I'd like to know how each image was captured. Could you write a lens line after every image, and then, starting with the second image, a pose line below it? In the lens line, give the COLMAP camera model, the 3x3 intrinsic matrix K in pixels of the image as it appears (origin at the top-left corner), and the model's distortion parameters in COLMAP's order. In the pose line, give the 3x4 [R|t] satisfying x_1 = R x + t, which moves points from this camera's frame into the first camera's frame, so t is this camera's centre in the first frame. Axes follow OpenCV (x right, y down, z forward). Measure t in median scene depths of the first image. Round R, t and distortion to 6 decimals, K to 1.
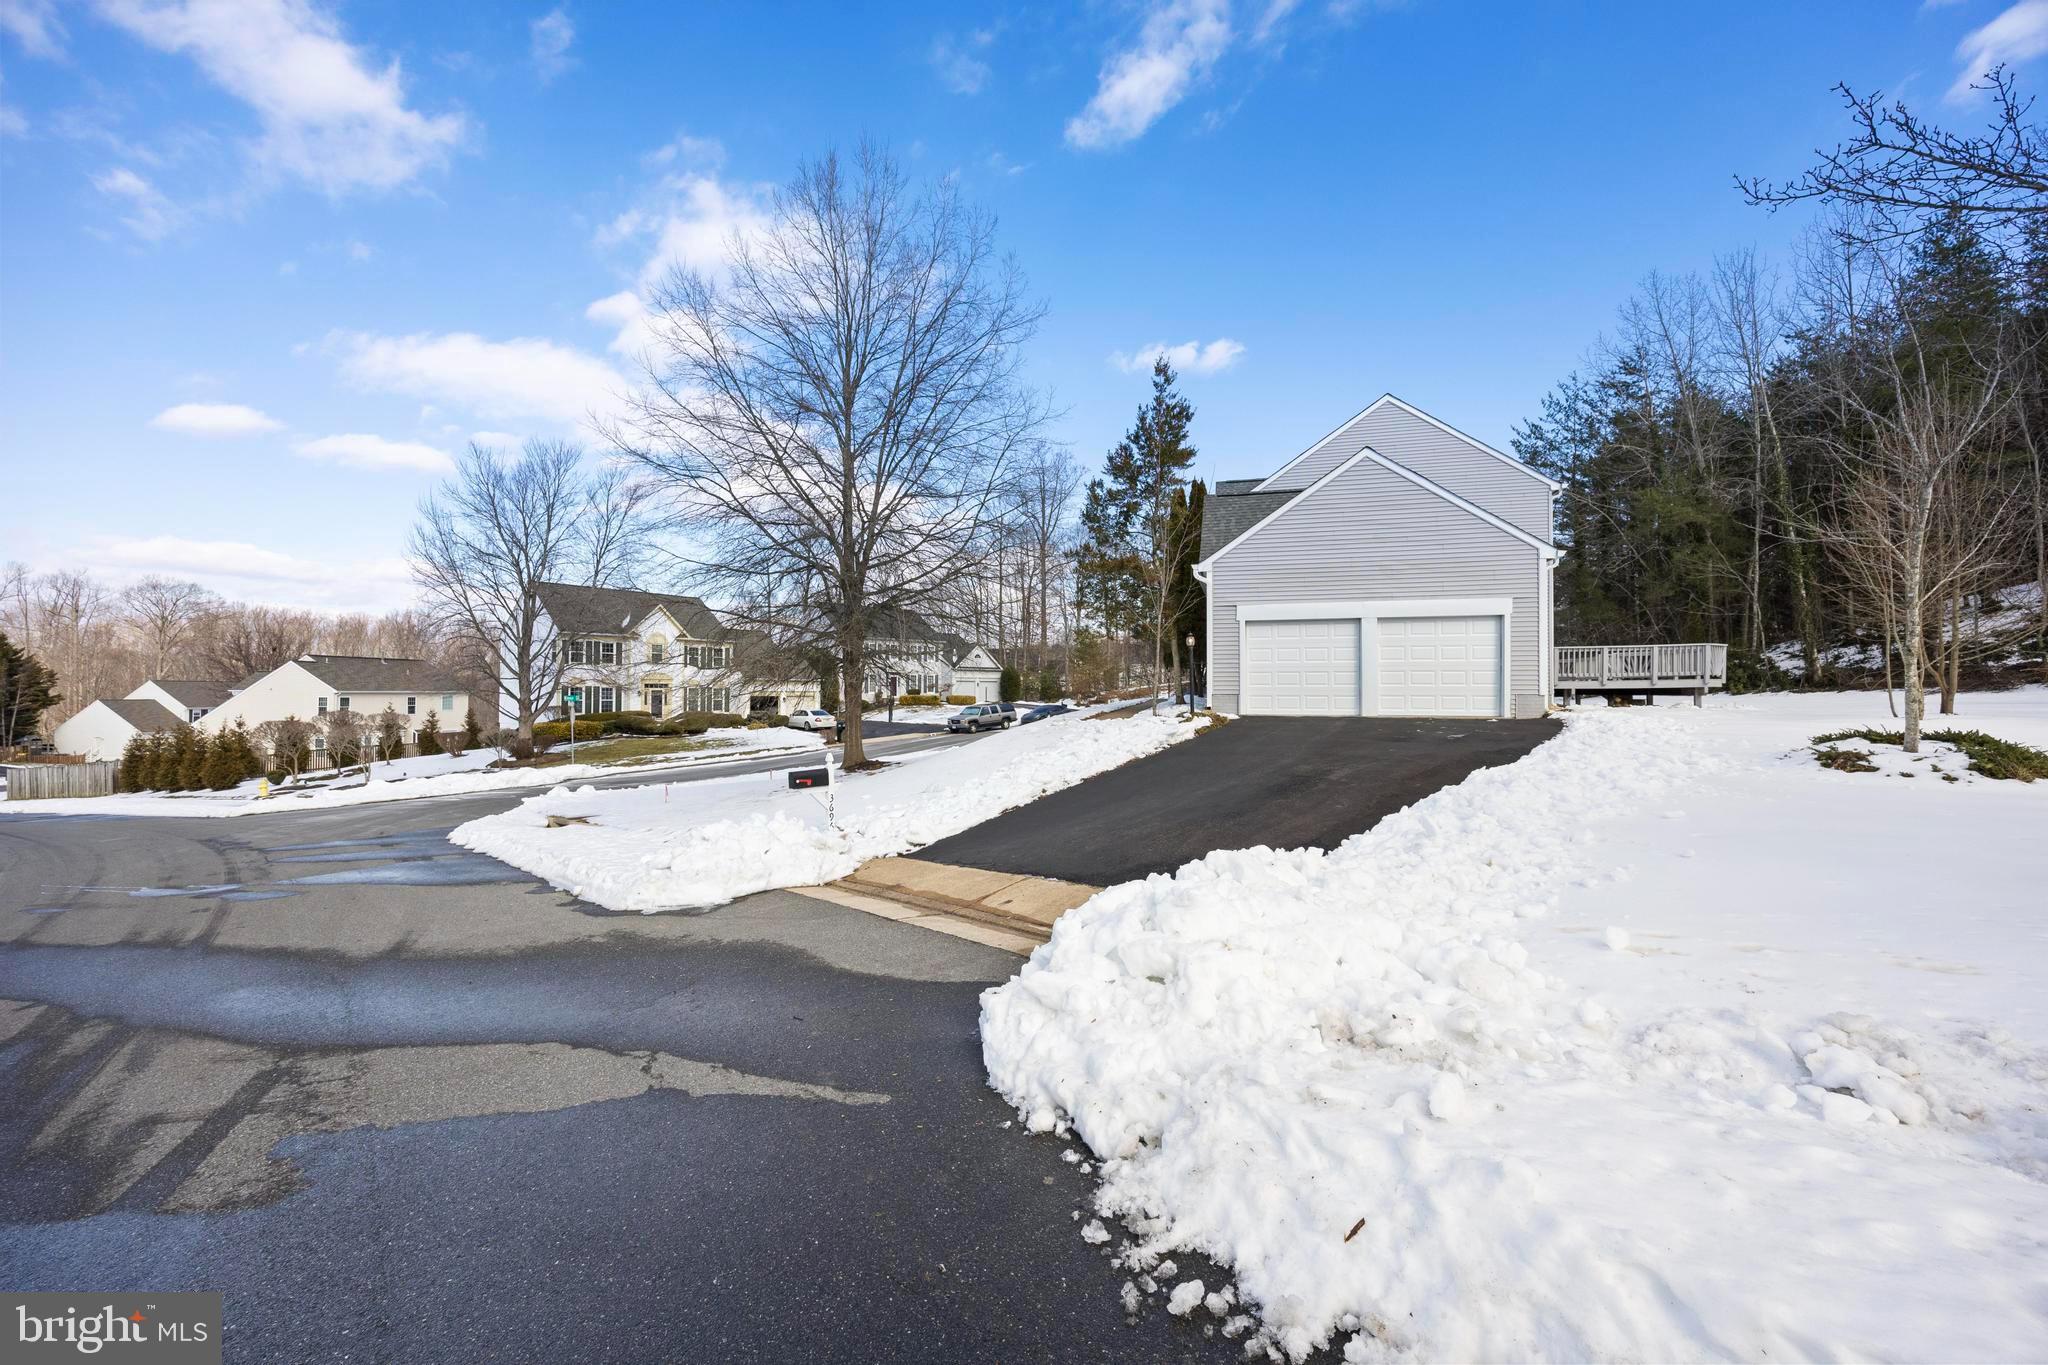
lens RADIAL K [[787.0, 0, 1022.3], [0, 787.0, 675.9], [0, 0, 1]] dist [-0.008918, -0.000279]
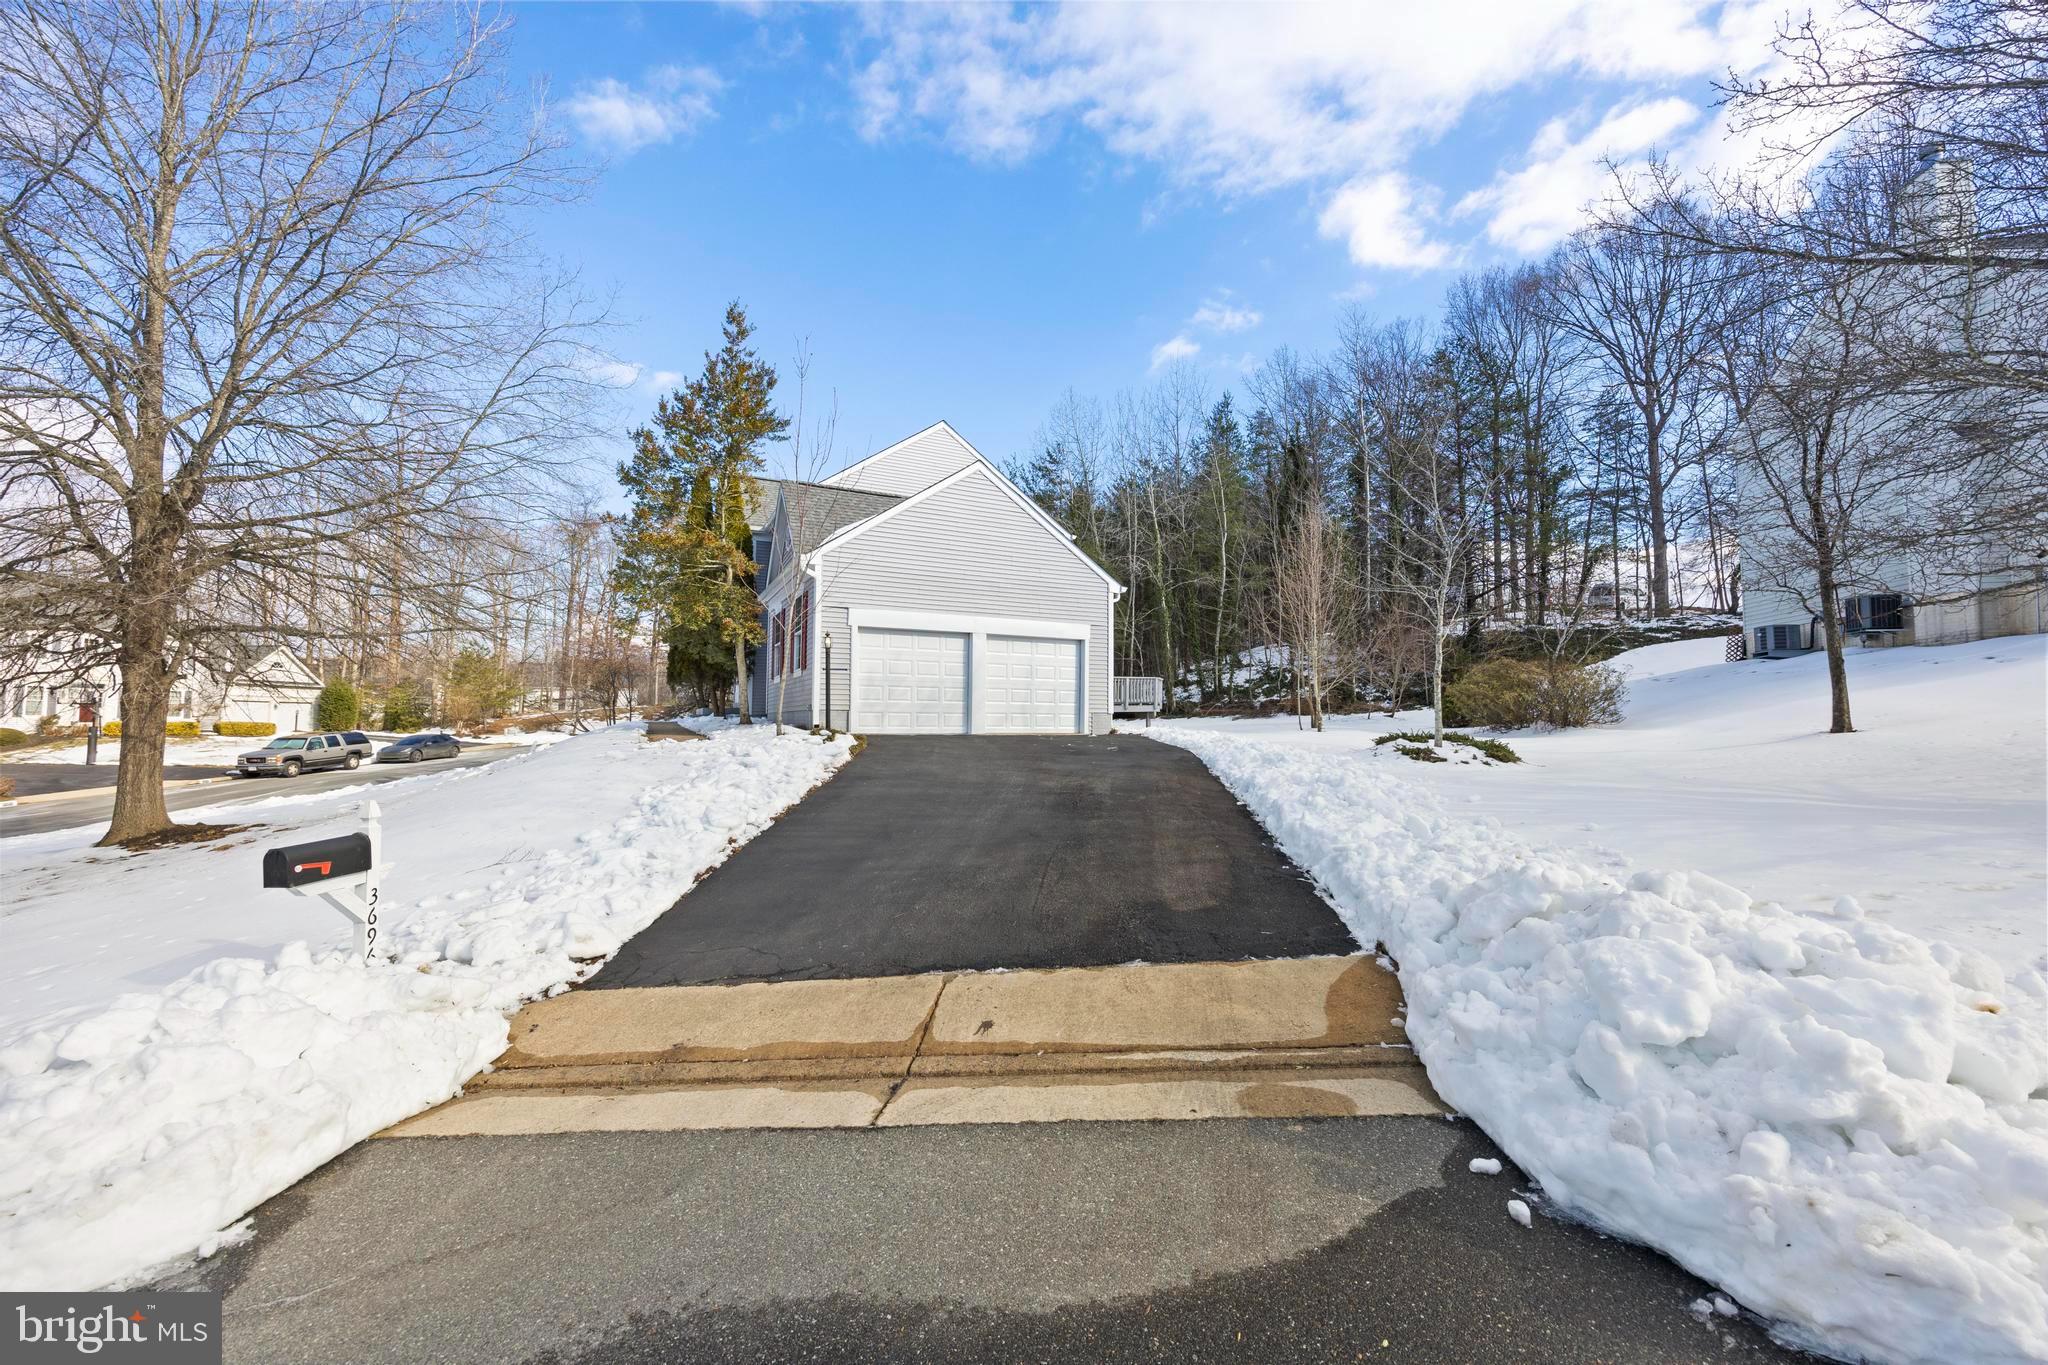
lens RADIAL K [[787.0, 0, 1019.9], [0, 787.0, 674.3], [0, 0, 1]] dist [-0.008918, -0.000279]
pose [[0.729476, 0.047019, 0.682389, -0.184676], [-0.016470, 0.998553, -0.051197, 0.026436], [-0.683808, 0.026108, 0.729195, 0.252149]]
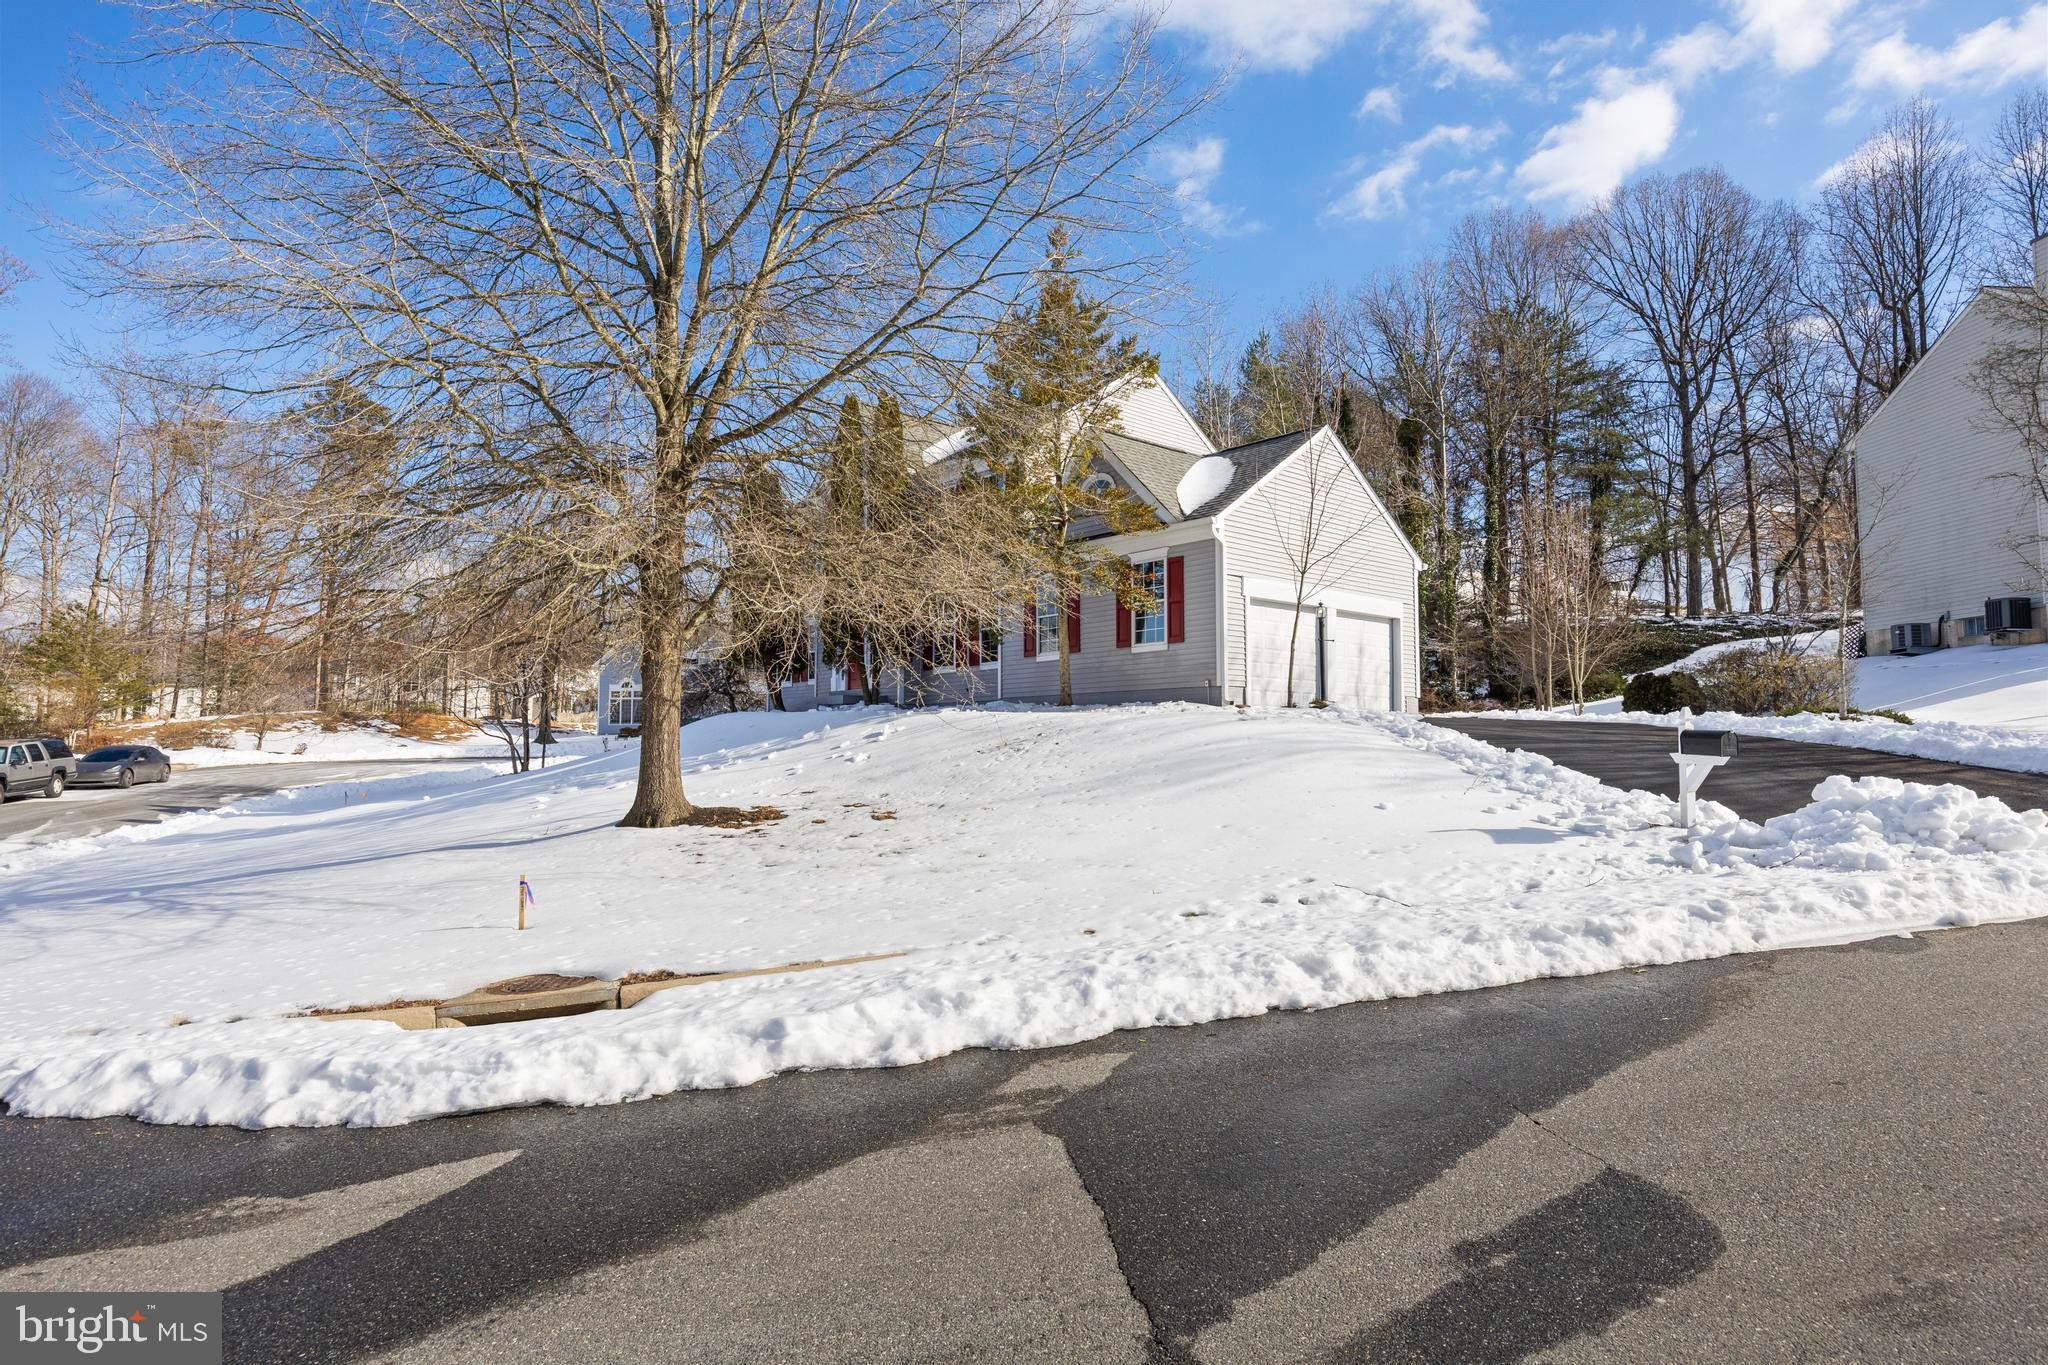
lens RADIAL K [[1135.8, 0, 1019.6], [0, 1135.8, 673.2], [0, 0, 1]] dist [-0.000058, -0.000267]
pose [[0.525365, 0.060709, 0.848708, -0.880082], [-0.015047, 0.997958, -0.062070, 0.090639], [-0.850744, 0.019839, 0.525206, 0.605108]]
